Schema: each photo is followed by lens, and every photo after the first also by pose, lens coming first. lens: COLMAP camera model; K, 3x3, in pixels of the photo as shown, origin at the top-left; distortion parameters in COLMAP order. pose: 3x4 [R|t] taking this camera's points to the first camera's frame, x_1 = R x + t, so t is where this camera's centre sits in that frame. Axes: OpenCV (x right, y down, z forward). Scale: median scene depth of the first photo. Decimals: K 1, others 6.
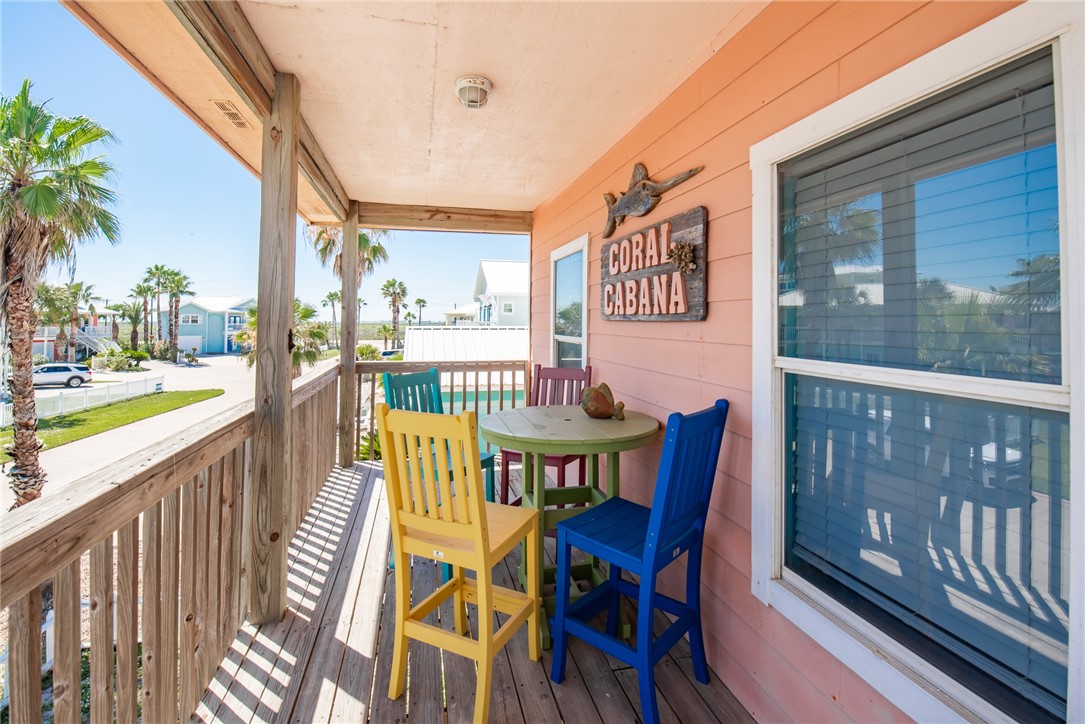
lens RADIAL K [[479.7, 0, 545.0], [0, 479.7, 345.8], [0, 0, 1]] dist [0.000378, -0.012489]
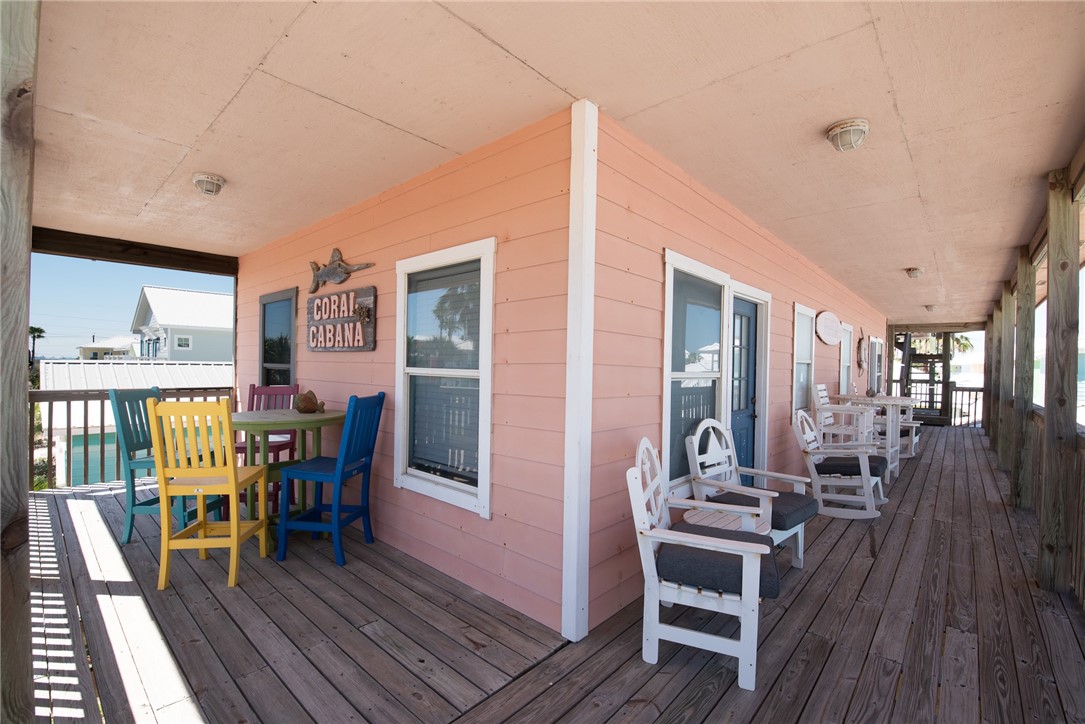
lens RADIAL K [[467.0, 0, 542.5], [0, 467.0, 362.0], [0, 0, 1]] dist [-0.000943, -0.011718]
pose [[0.824274, 0.014269, 0.566011, -0.125806], [0.015671, 0.998724, -0.048000, 0.078664], [-0.565974, 0.048435, 0.822999, -0.740666]]
